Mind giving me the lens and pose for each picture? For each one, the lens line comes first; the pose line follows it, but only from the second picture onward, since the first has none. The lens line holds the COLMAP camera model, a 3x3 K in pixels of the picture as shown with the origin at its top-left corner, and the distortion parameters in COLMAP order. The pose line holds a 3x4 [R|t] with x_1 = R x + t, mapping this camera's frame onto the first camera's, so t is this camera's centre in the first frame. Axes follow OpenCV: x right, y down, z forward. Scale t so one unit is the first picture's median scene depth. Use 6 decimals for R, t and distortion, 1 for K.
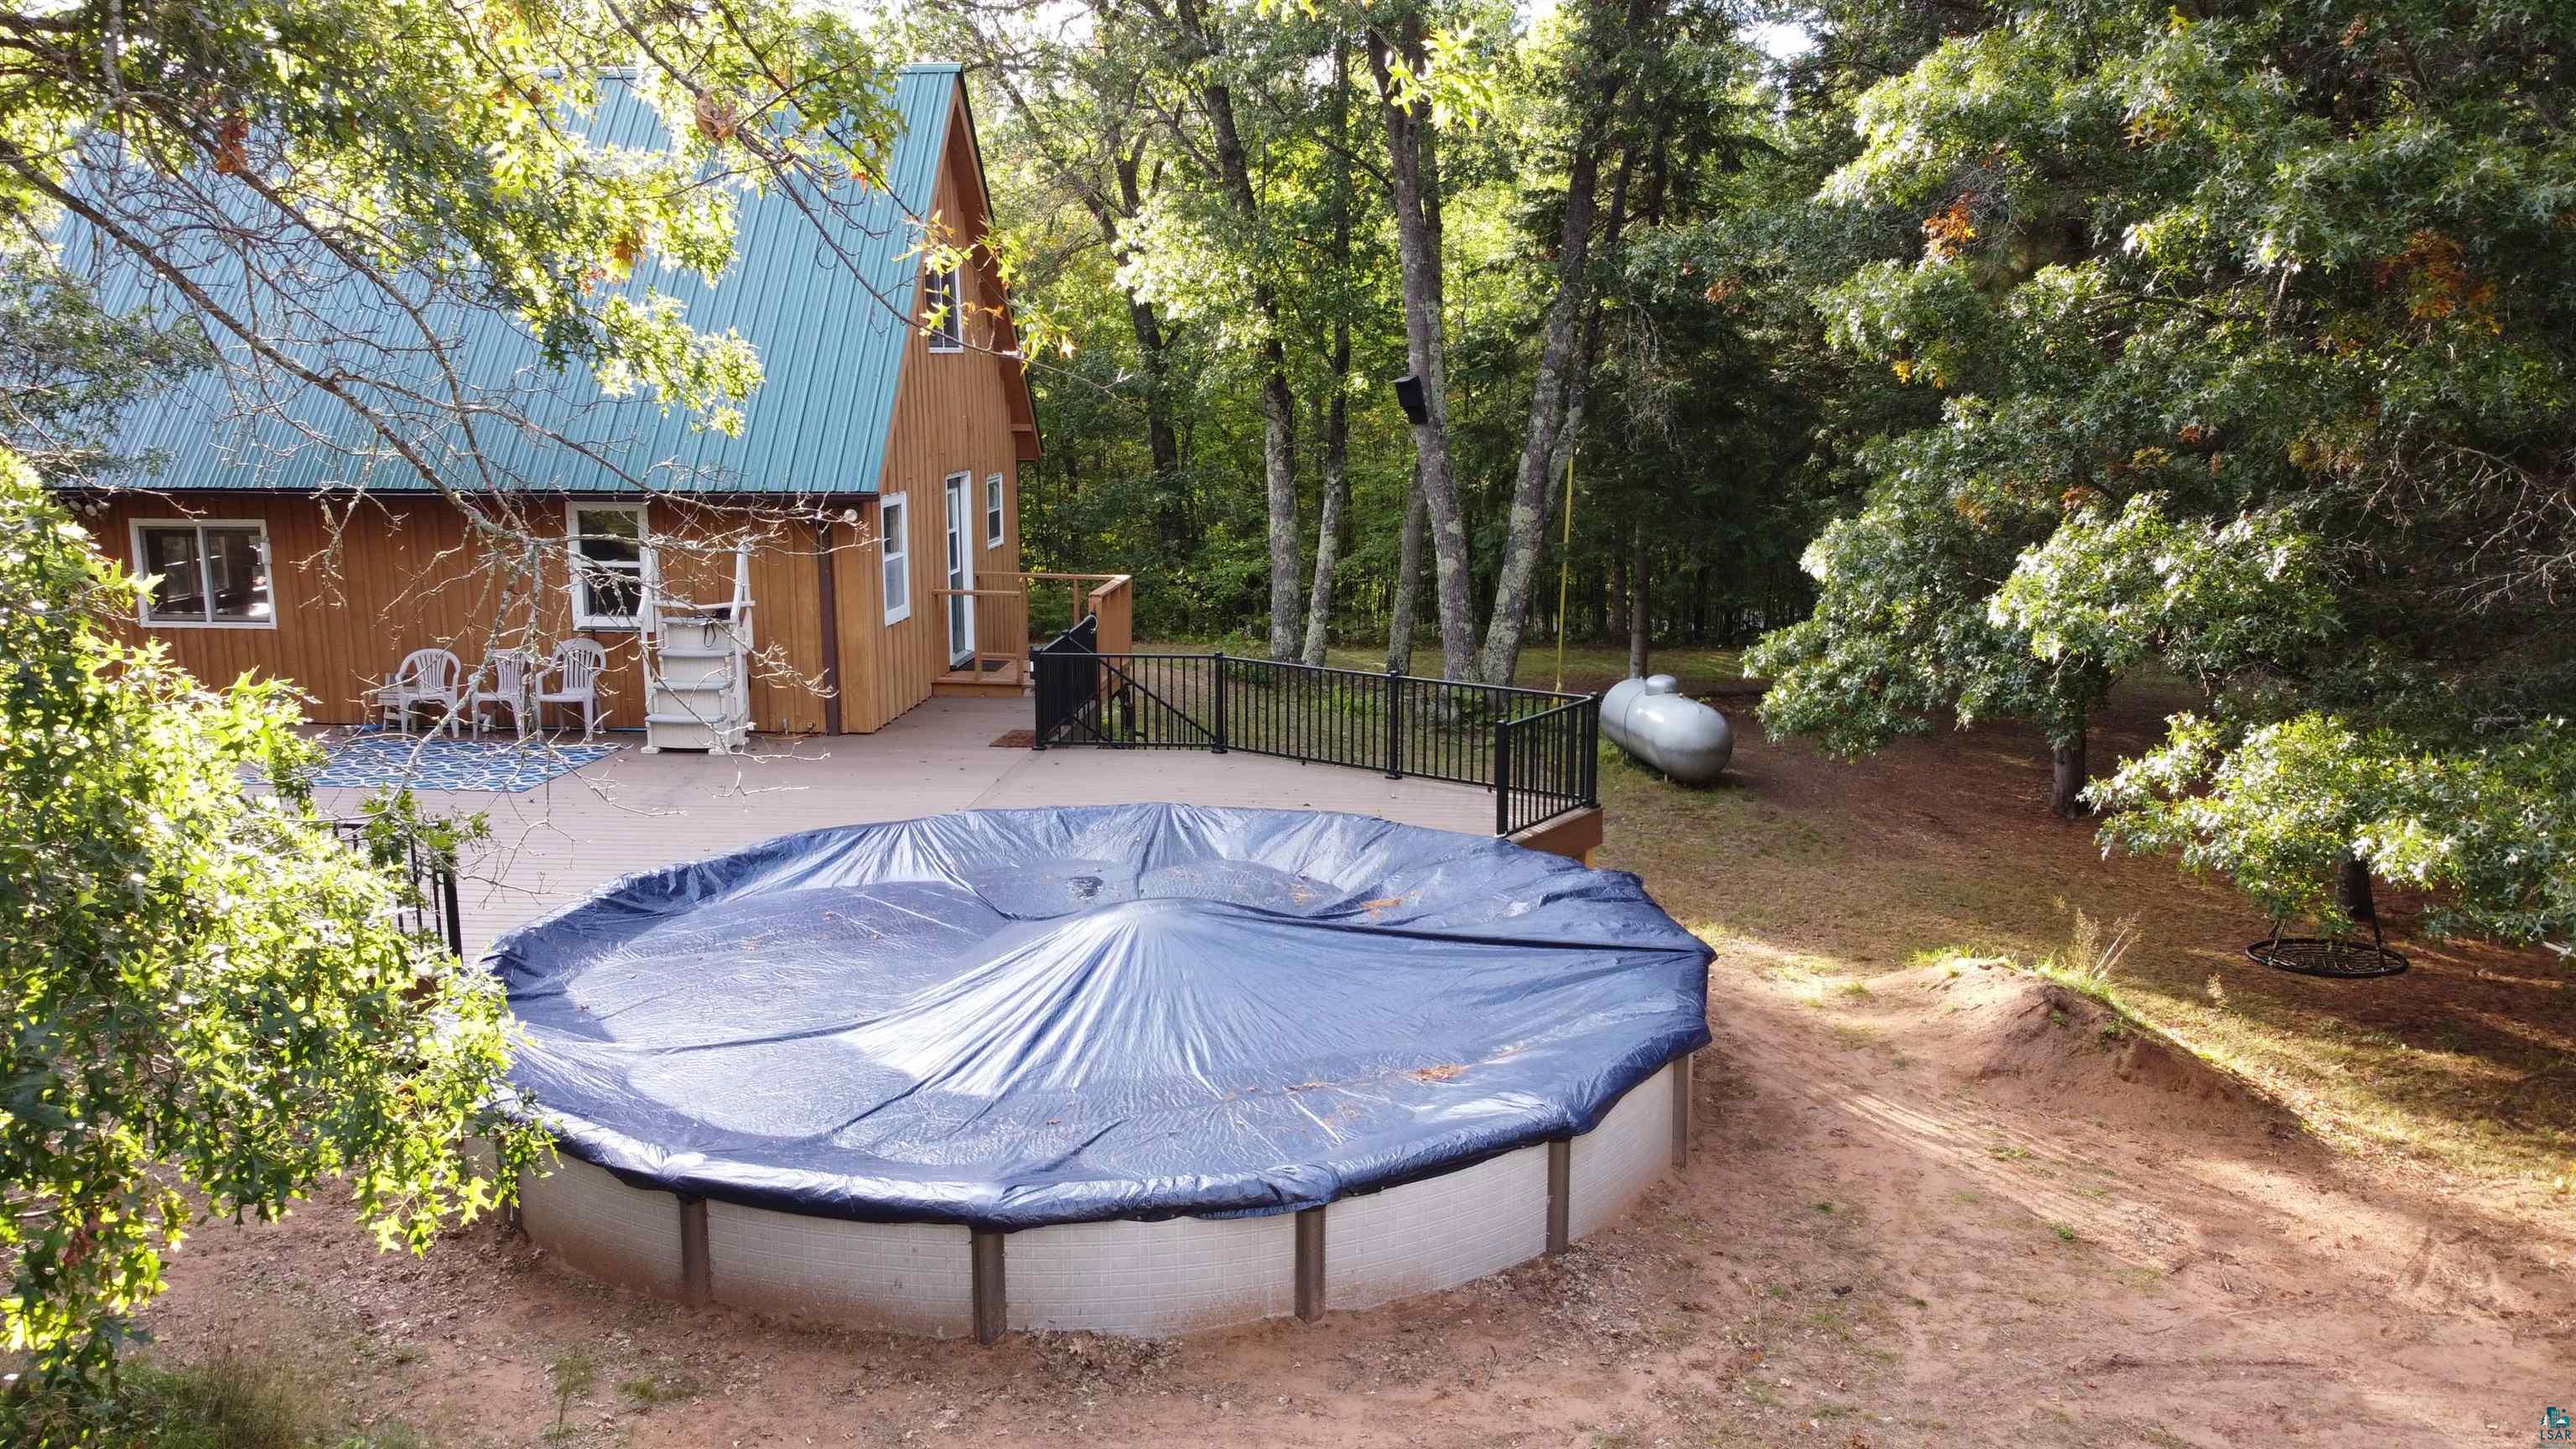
lens RADIAL K [[1936.9, 0, 1315.3], [0, 1936.9, 729.6], [0, 0, 1]] dist [-0.002067, -0.001523]
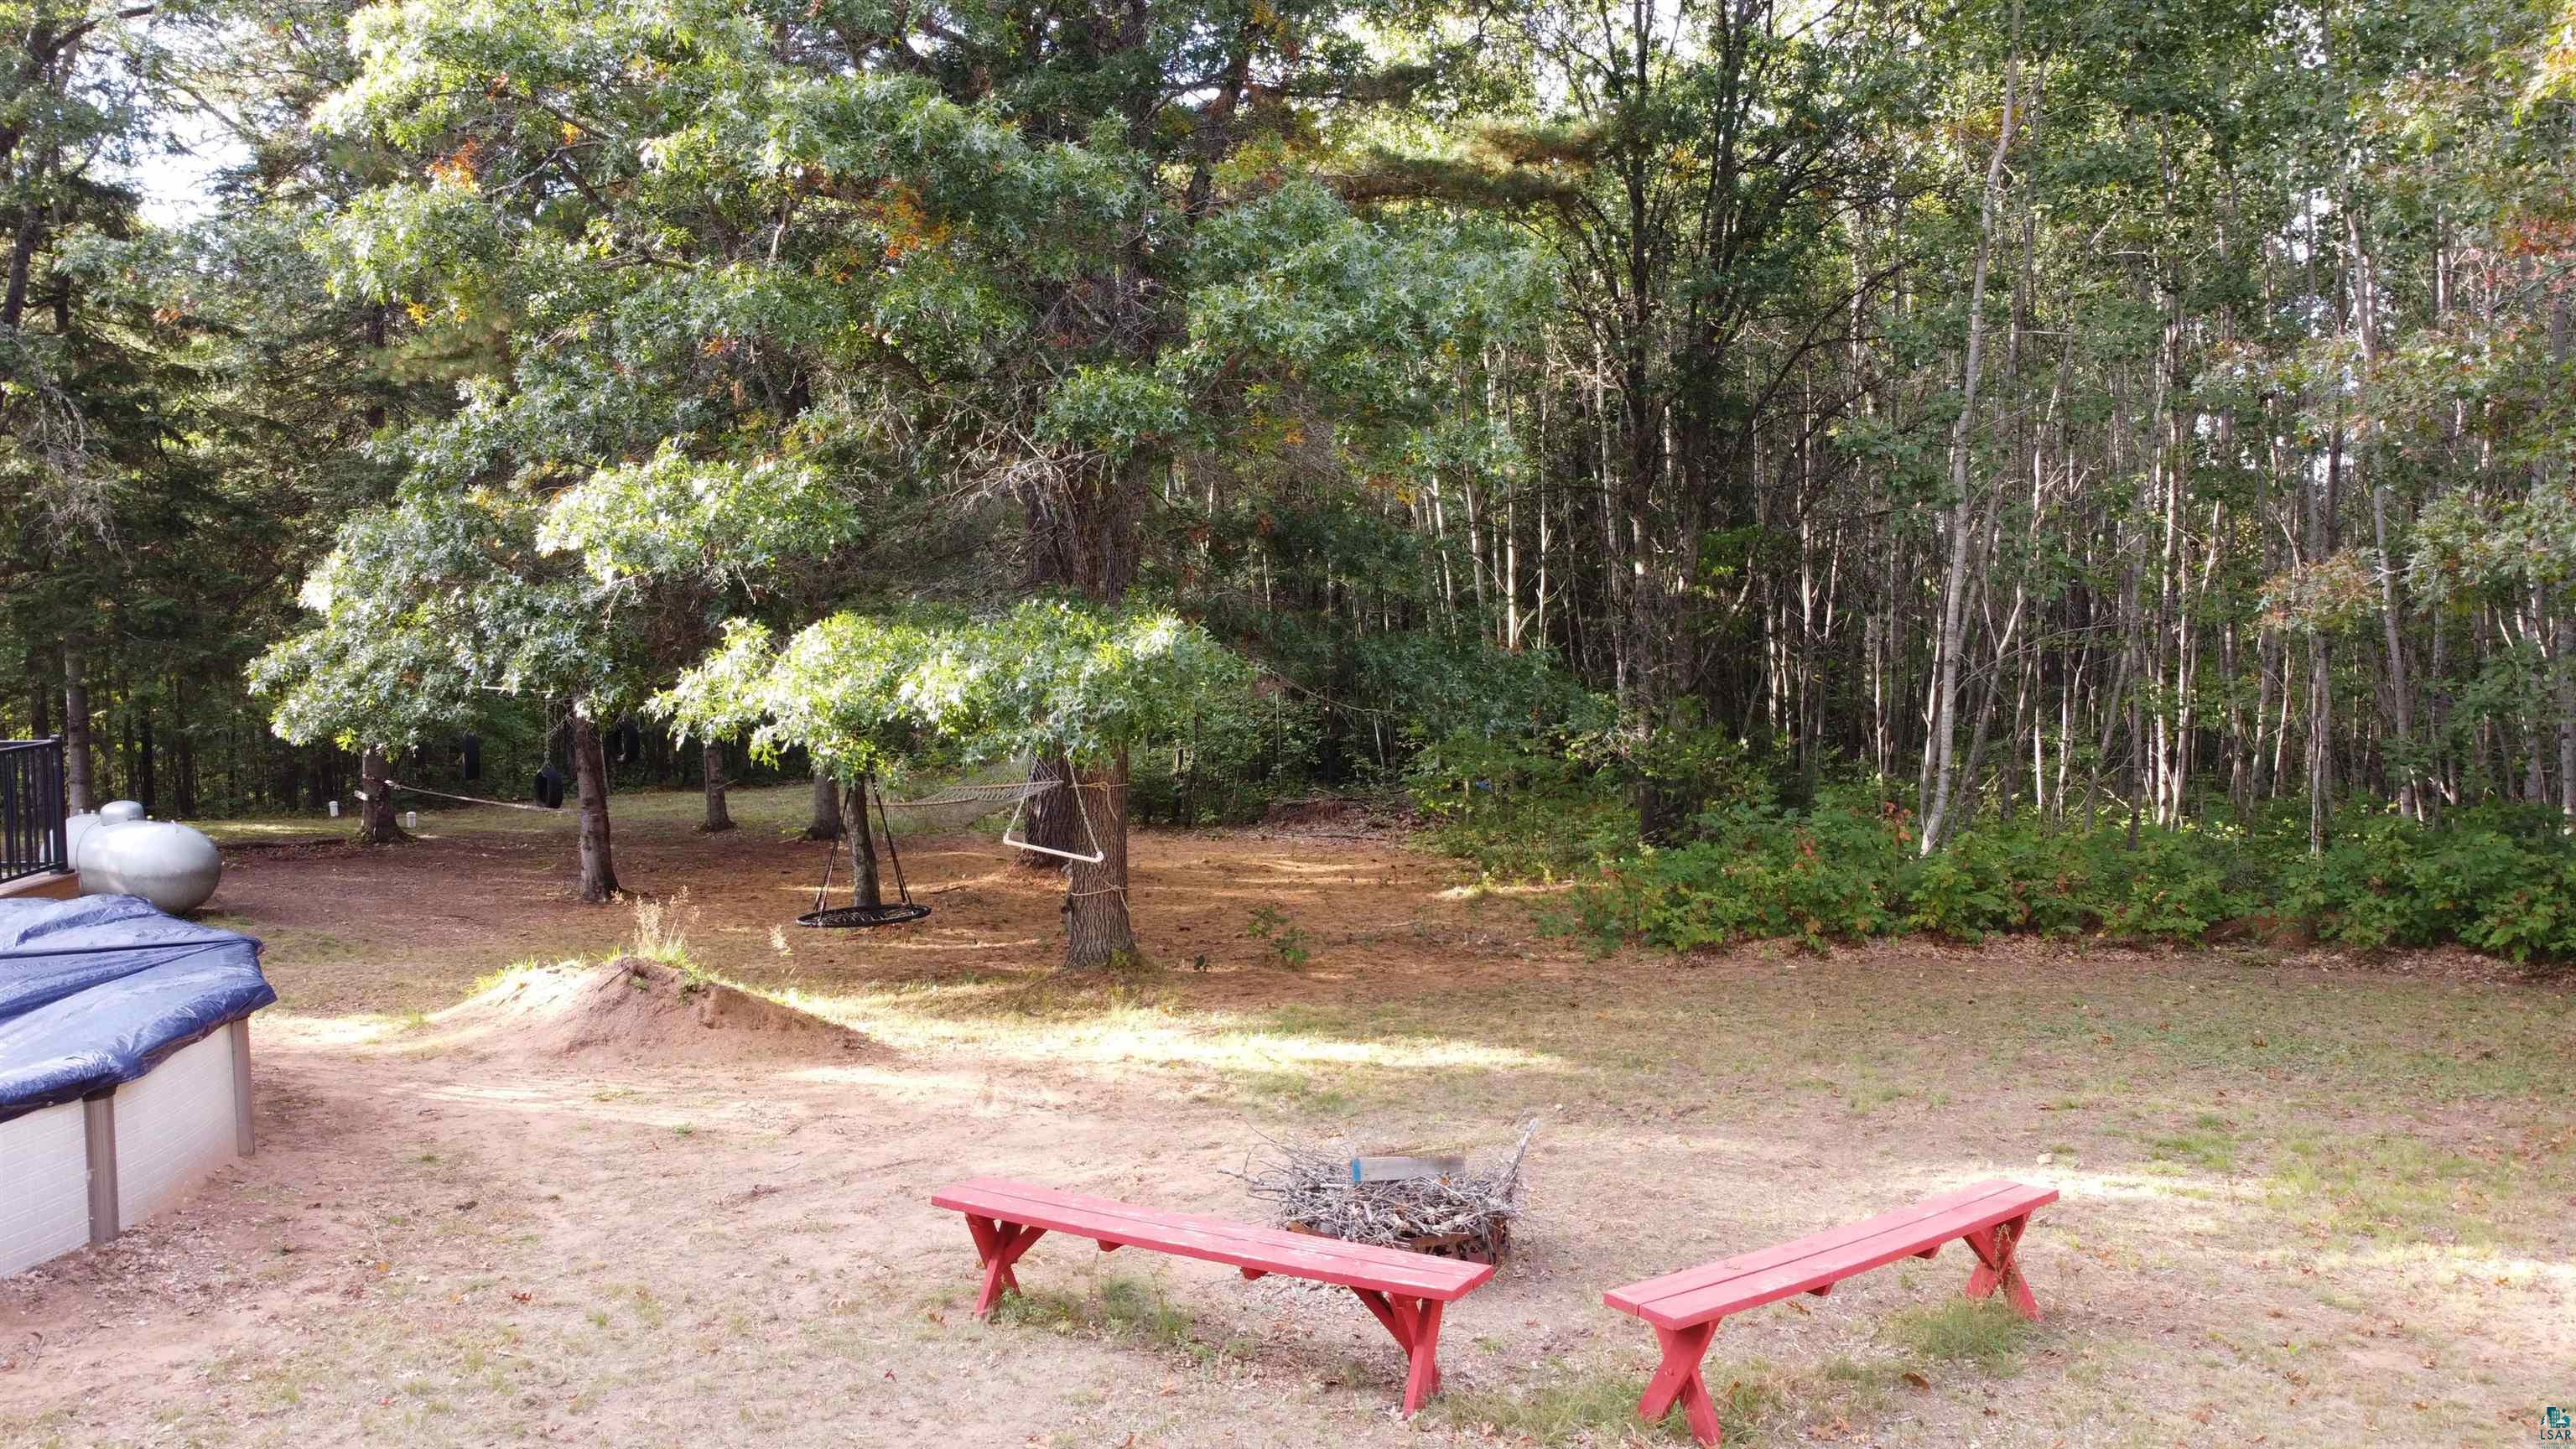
lens RADIAL K [[1936.9, 0, 1301.5], [0, 1936.9, 722.4], [0, 0, 1]] dist [-0.002067, -0.001523]
pose [[0.731954, -0.045056, 0.679863, -0.047770], [0.133039, 0.988056, -0.077752, 0.169712], [-0.668240, 0.147359, 0.729206, 0.027663]]
